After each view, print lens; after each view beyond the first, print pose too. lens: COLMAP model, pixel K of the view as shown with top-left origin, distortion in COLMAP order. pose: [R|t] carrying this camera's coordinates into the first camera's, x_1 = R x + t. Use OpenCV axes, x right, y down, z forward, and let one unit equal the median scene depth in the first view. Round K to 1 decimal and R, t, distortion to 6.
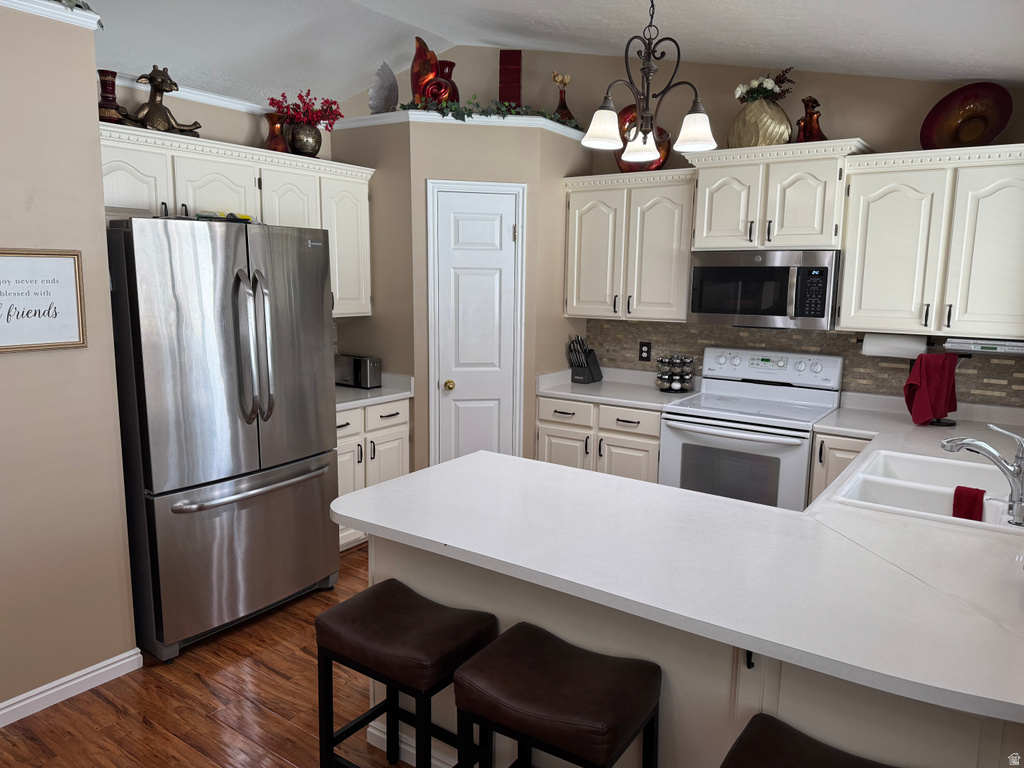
lens RADIAL K [[714.5, 0, 512.0], [0, 714.5, 384.0], [0, 0, 1]] dist [0.114777, -0.176851]
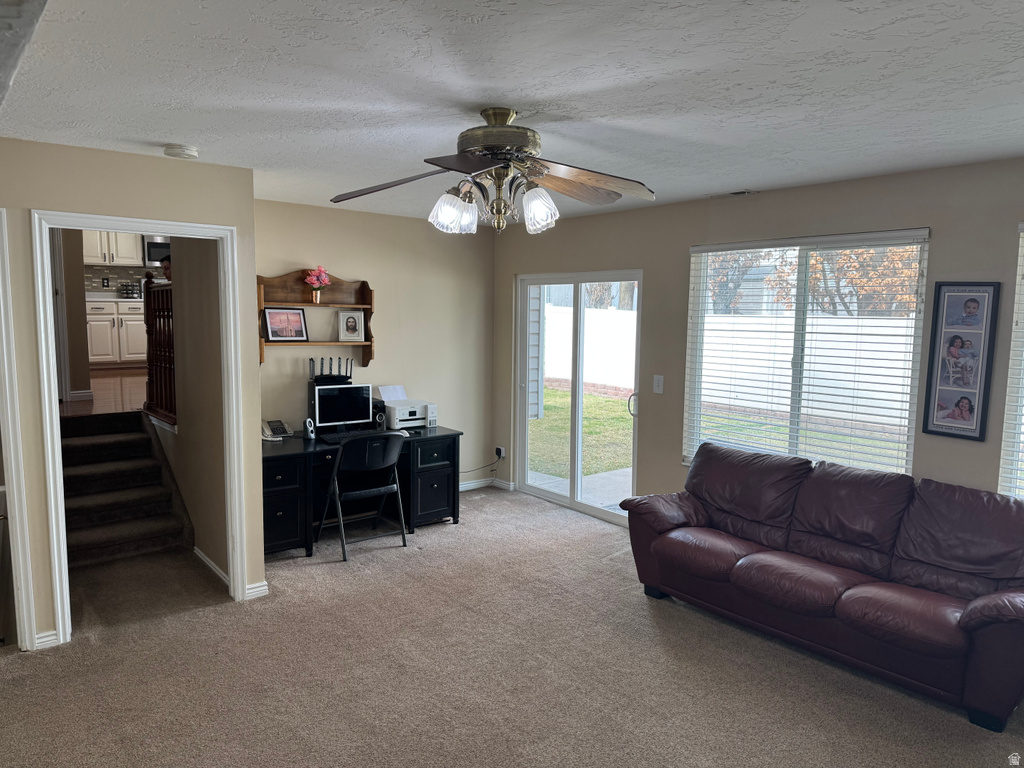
lens RADIAL K [[714.5, 0, 512.0], [0, 714.5, 384.0], [0, 0, 1]] dist [0.114777, -0.176851]
pose [[0.260330, -0.115234, 0.958619, -1.714461], [0.143453, 0.986449, 0.079622, 0.269031], [-0.954804, 0.116788, 0.273333, -0.718695]]
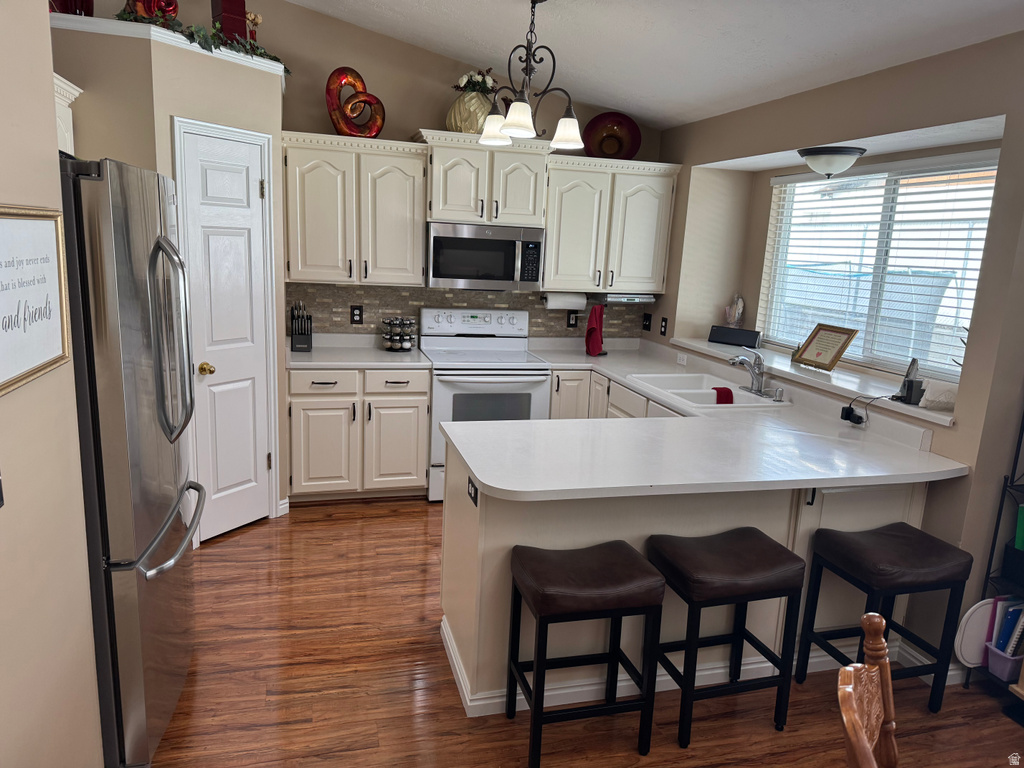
lens RADIAL K [[714.5, 0, 512.0], [0, 714.5, 384.0], [0, 0, 1]] dist [0.114777, -0.176851]
pose [[0.634504, -0.131254, 0.761693, -0.521556], [0.079418, 0.991331, 0.104667, -0.041385], [-0.768828, -0.005919, 0.639428, 0.191025]]
